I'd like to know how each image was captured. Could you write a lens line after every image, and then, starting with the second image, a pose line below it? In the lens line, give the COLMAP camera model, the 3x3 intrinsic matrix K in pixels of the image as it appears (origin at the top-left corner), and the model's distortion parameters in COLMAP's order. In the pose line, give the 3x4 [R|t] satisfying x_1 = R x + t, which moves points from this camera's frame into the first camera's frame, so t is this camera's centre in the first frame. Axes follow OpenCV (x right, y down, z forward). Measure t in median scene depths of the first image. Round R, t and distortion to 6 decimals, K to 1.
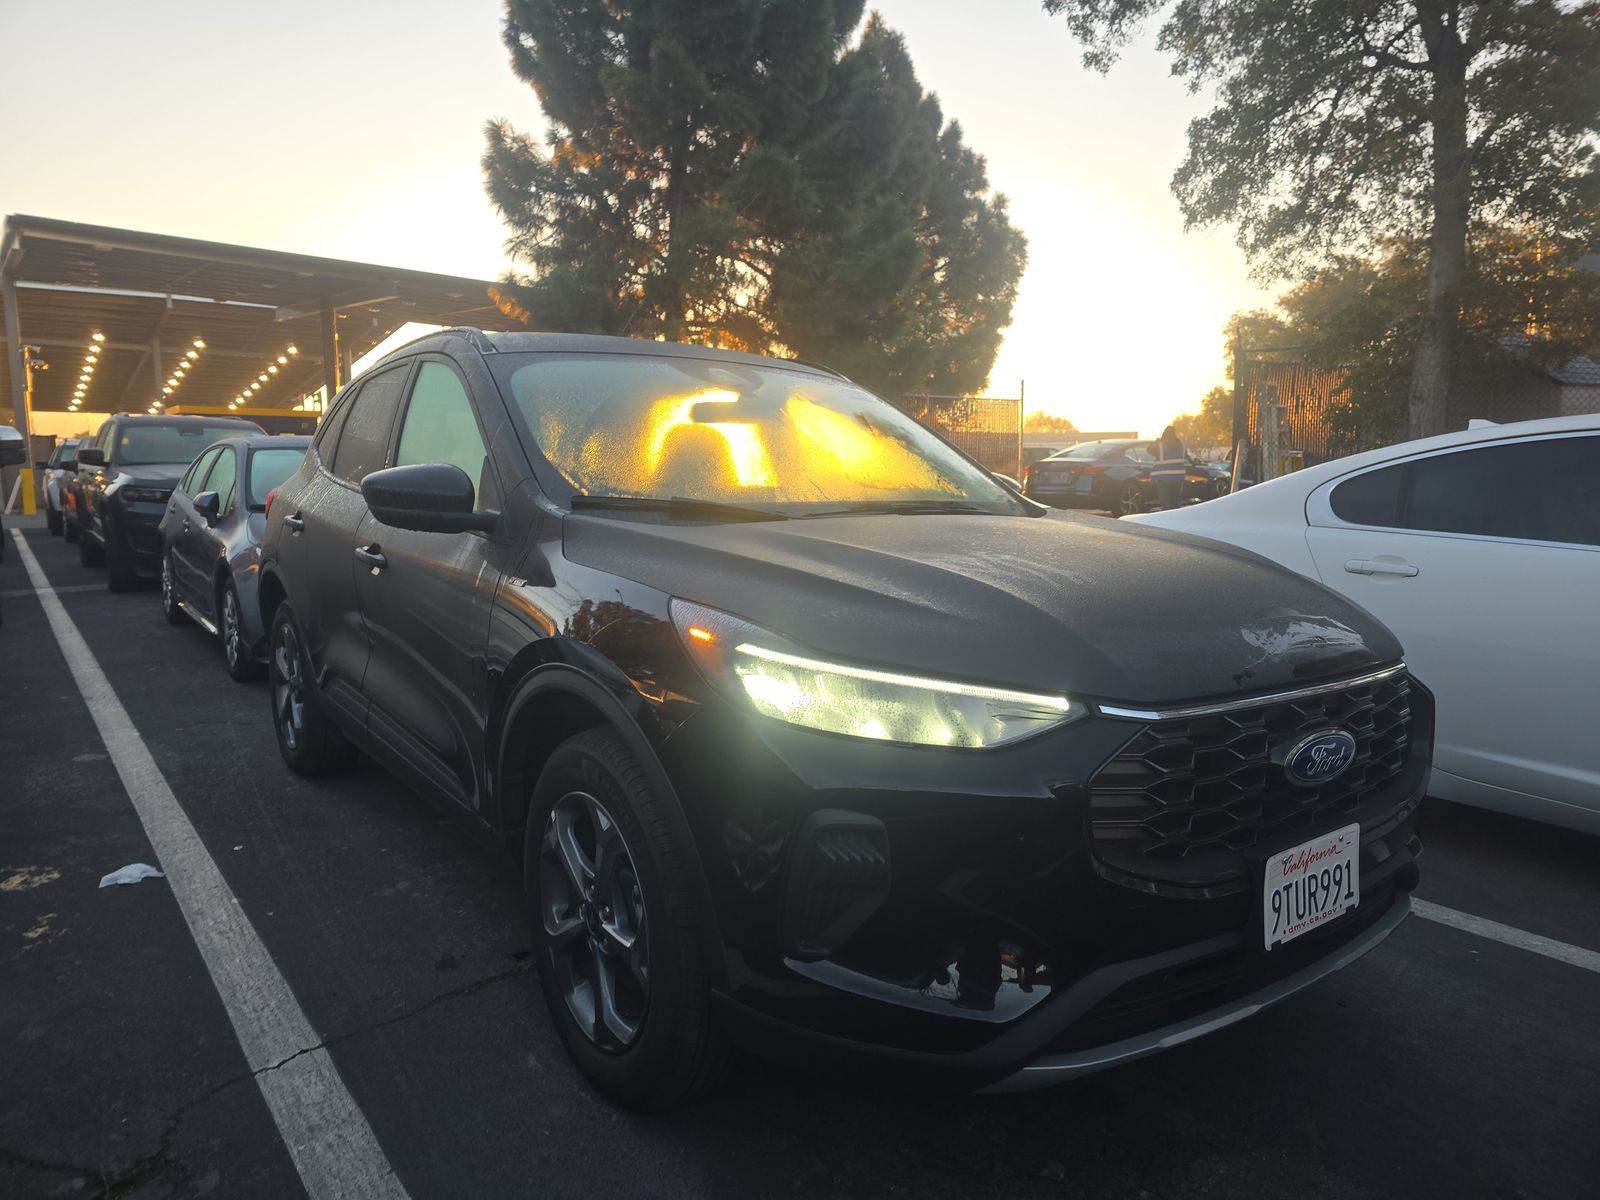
lens RADIAL K [[1122.0, 0, 800.0], [0, 1122.0, 600.0], [0, 0, 1]] dist [0.089242, -0.087831]
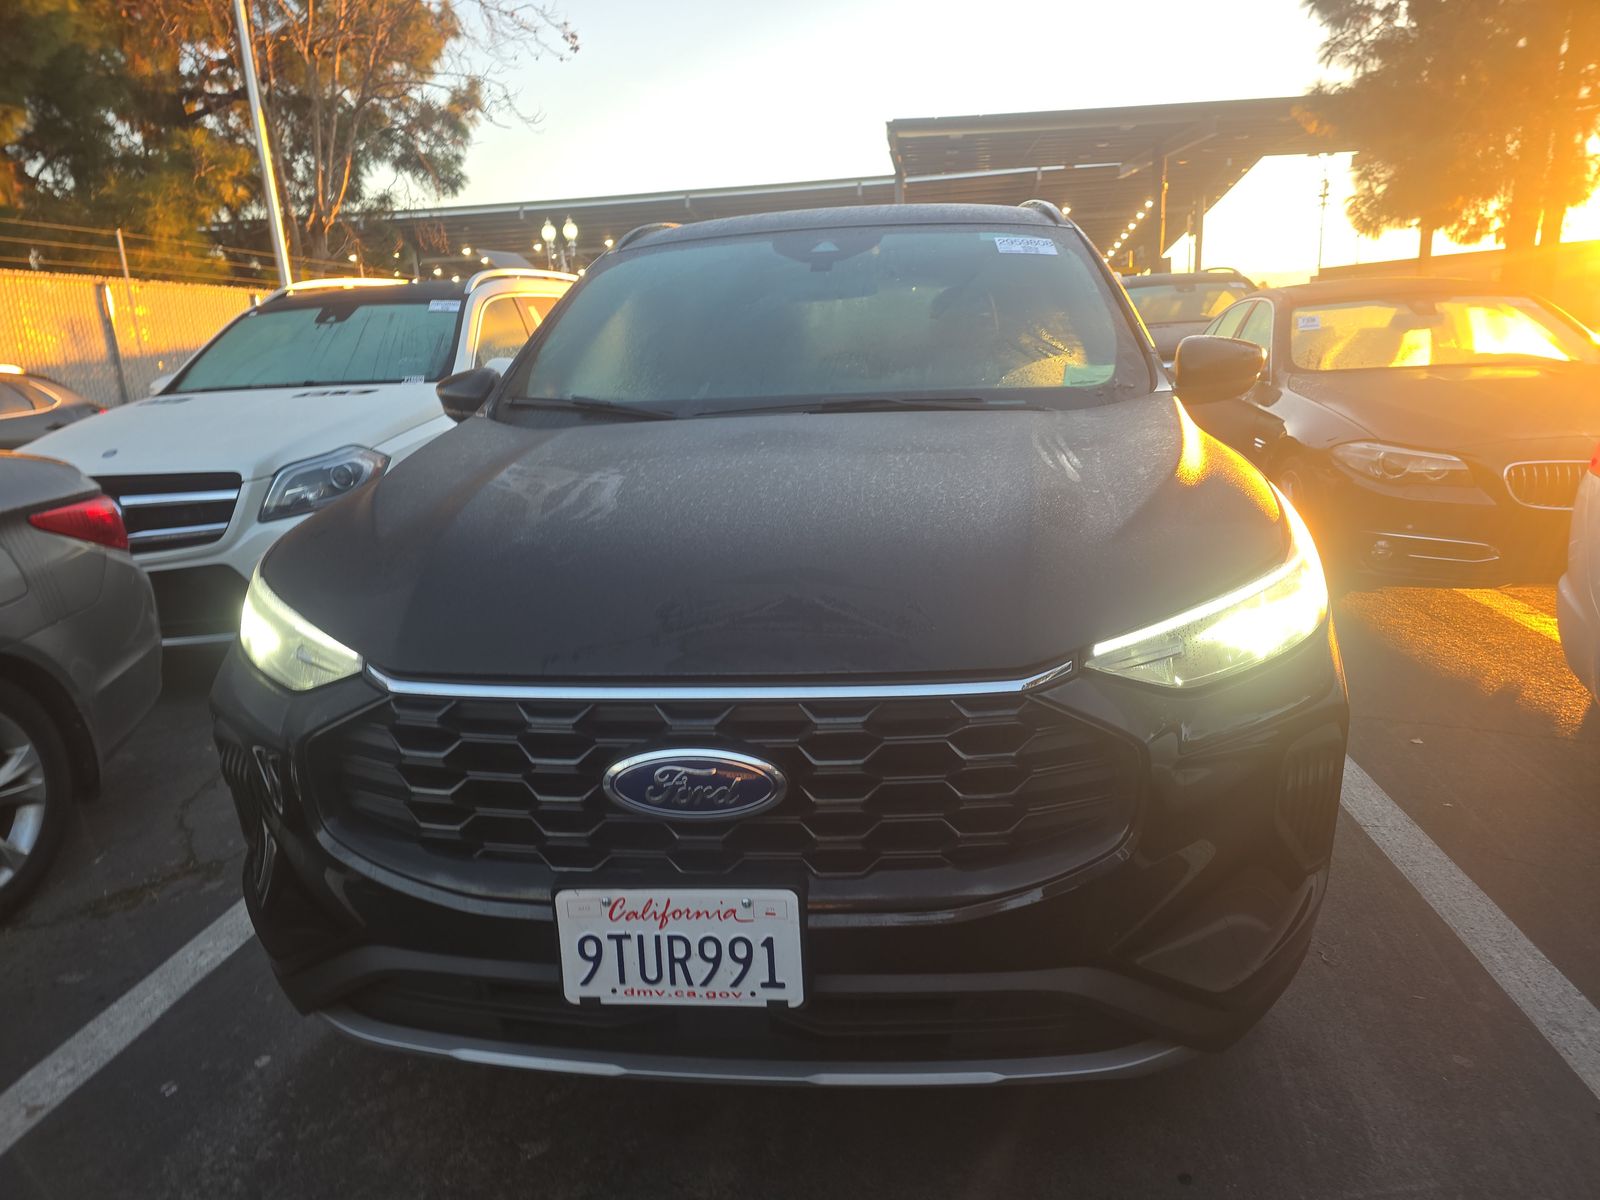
lens RADIAL K [[1122.0, 0, 800.0], [0, 1122.0, 600.0], [0, 0, 1]] dist [0.089242, -0.087831]
pose [[0.701069, 0.122708, -0.702457, 0.130134], [-0.029766, 0.989260, 0.143101, -0.010910], [0.712472, -0.079415, 0.697192, 0.073178]]
